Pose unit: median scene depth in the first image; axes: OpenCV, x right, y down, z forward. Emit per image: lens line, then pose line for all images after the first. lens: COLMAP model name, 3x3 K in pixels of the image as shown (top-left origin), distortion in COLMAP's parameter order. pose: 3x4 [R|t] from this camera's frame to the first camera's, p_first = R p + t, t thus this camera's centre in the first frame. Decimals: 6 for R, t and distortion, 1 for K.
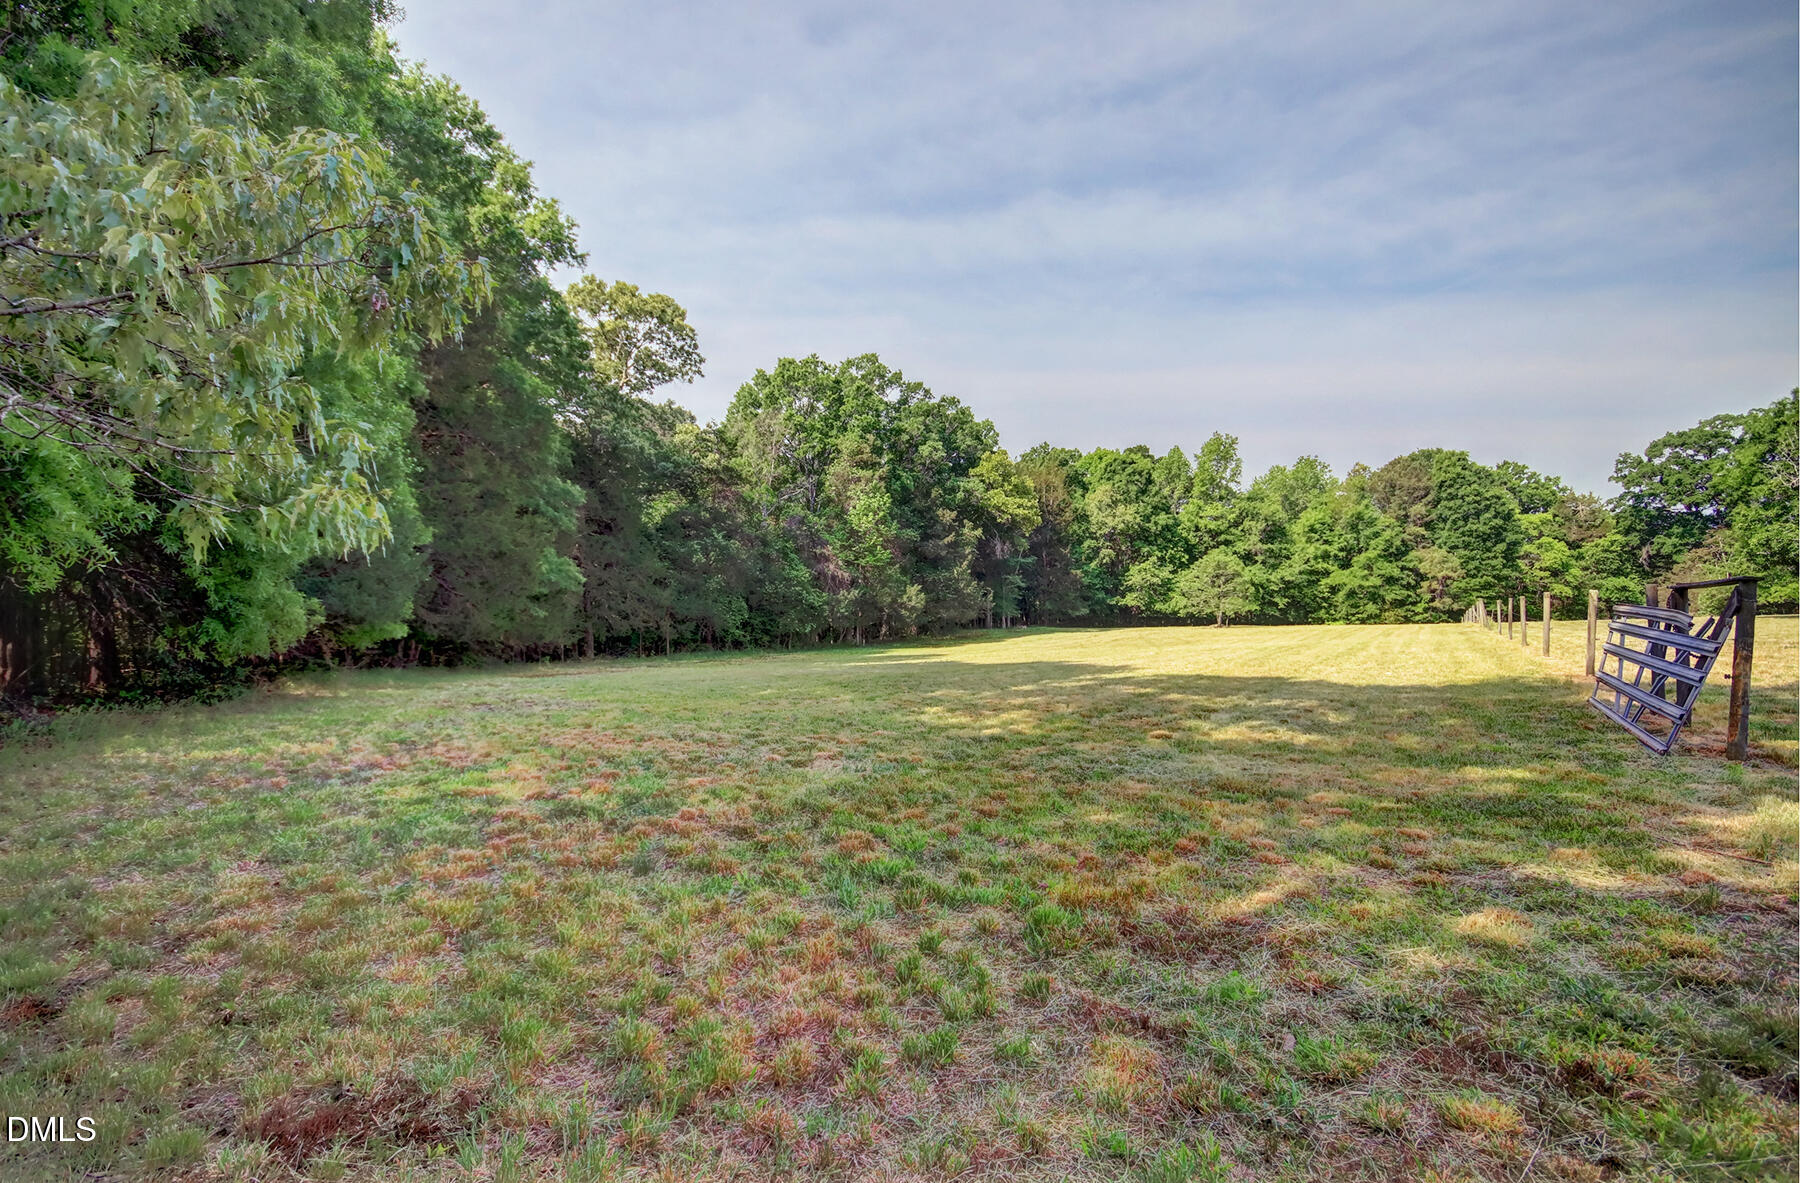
lens RADIAL K [[882.3, 0, 894.1], [0, 882.3, 590.9], [0, 0, 1]] dist [0.003354, 0.000109]
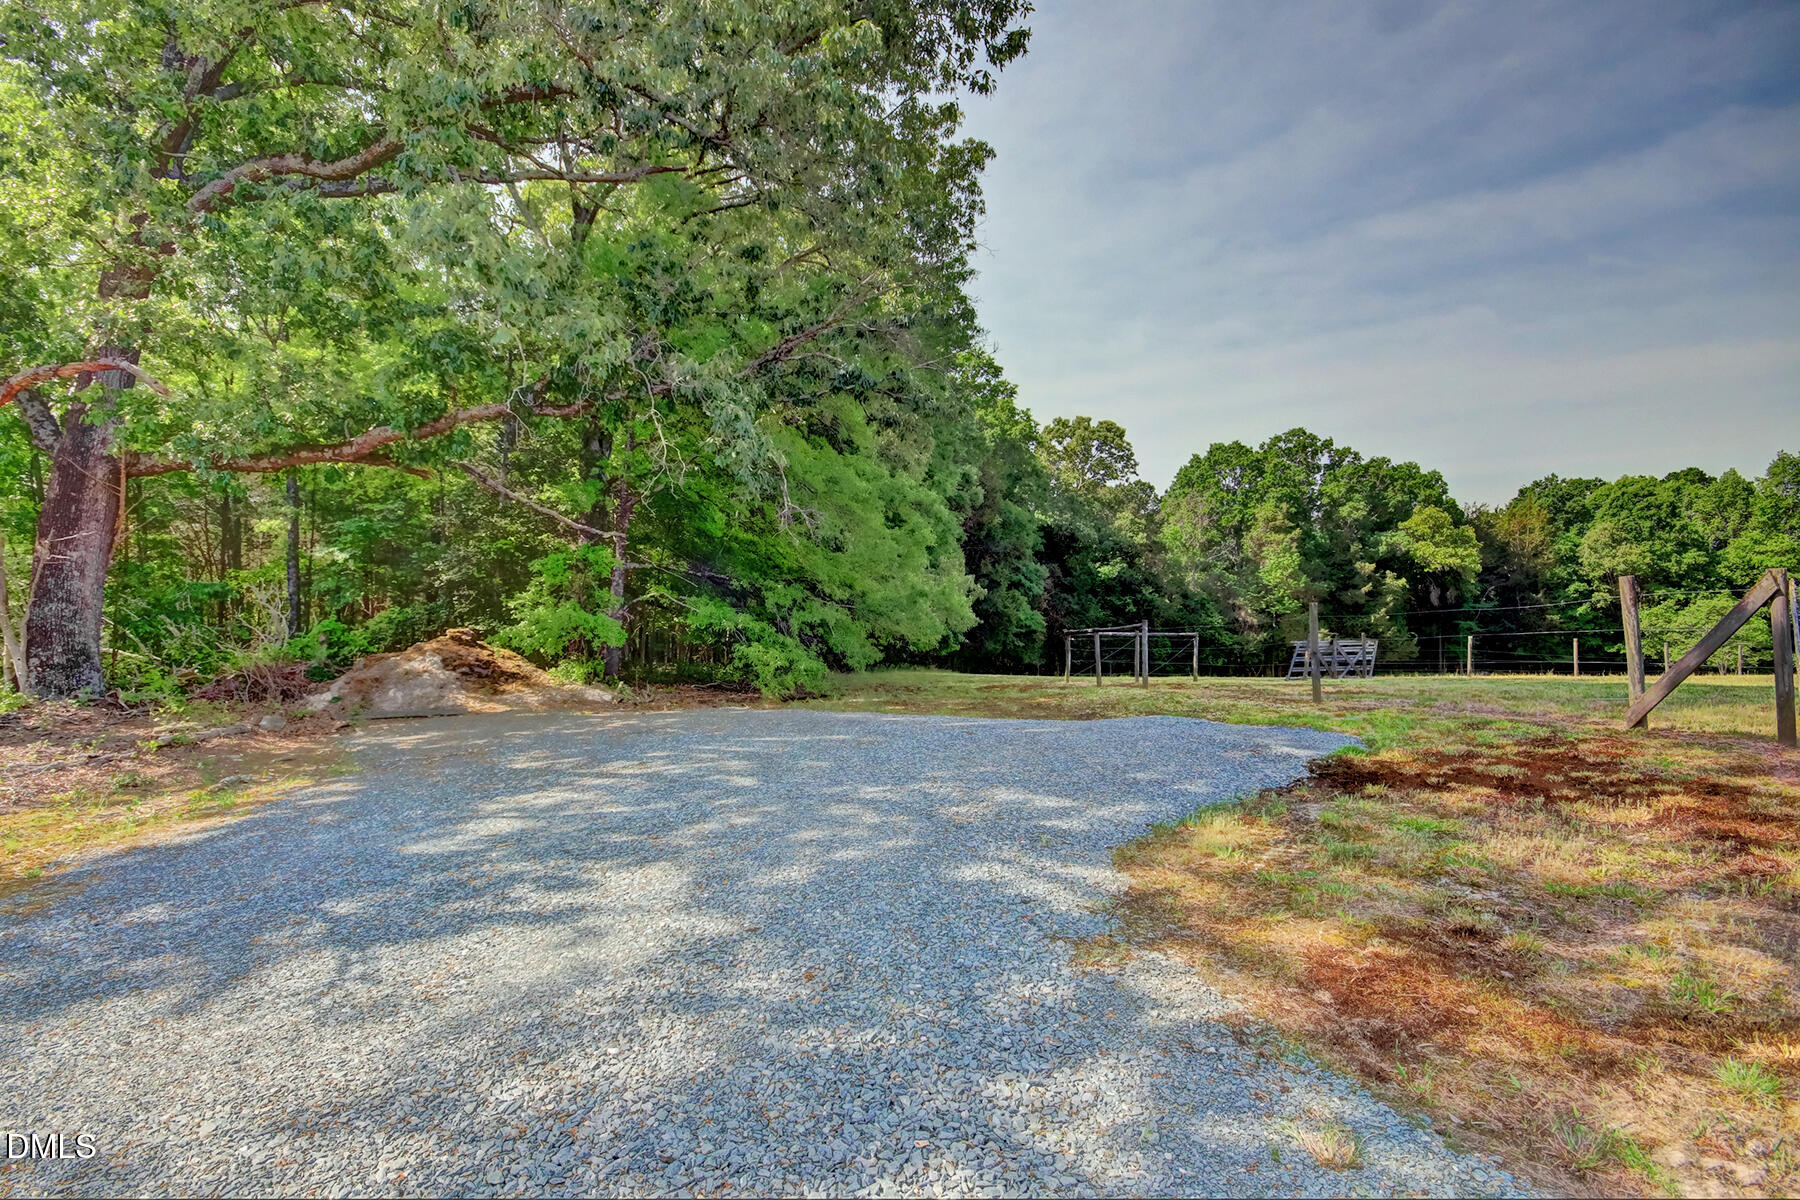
lens RADIAL K [[882.3, 0, 898.4], [0, 882.3, 607.3], [0, 0, 1]] dist [0.003354, 0.000109]
pose [[0.859148, -0.003835, -0.511713, 0.123028], [-0.010861, 0.999610, -0.025726, 0.000350], [0.511612, 0.027660, 0.858771, -0.268228]]
